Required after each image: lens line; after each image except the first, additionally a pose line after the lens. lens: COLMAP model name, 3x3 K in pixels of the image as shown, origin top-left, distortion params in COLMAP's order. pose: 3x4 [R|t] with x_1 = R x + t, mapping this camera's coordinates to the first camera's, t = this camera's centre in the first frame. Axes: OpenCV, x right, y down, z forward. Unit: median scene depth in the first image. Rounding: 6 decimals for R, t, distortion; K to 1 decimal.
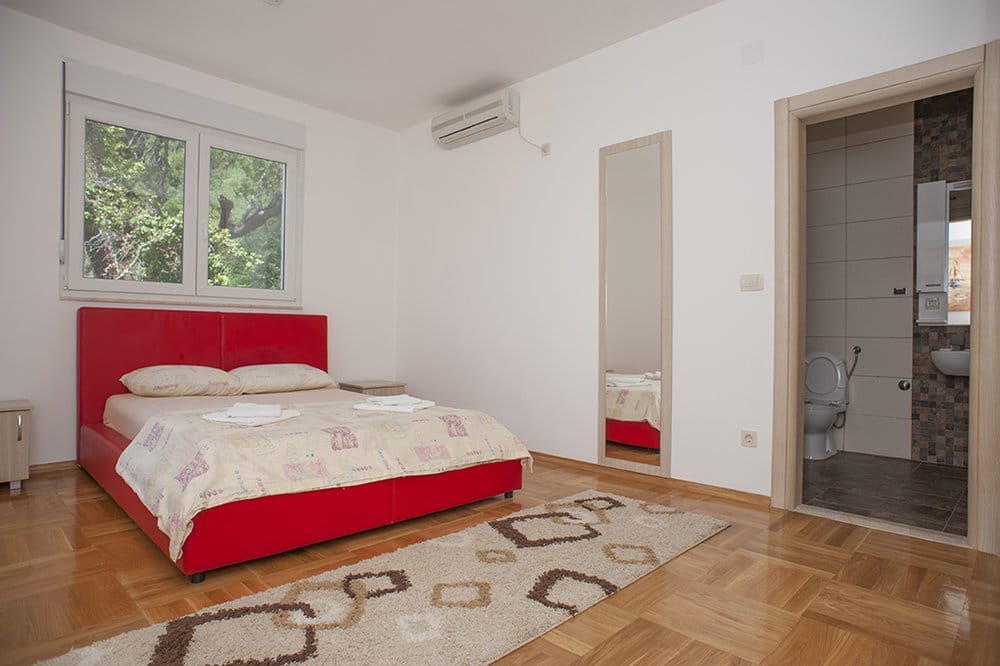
lens RADIAL K [[563.9, 0, 501.8], [0, 563.9, 333.6], [0, 0, 1]] dist [-0.036032, 0.002181]
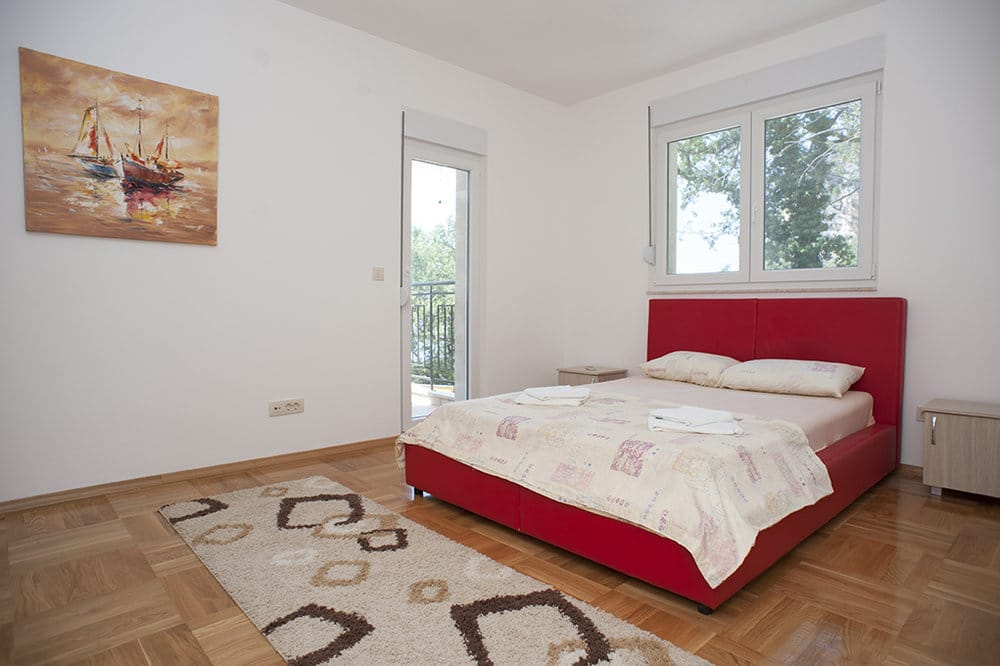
lens RADIAL K [[563.9, 0, 503.0], [0, 563.9, 328.6], [0, 0, 1]] dist [-0.036032, 0.002181]
pose [[-0.037505, 0.022244, -0.999049, 0.761958], [-0.005071, 0.999735, 0.022449, -0.014127], [0.999284, 0.005909, -0.037382, 1.074043]]
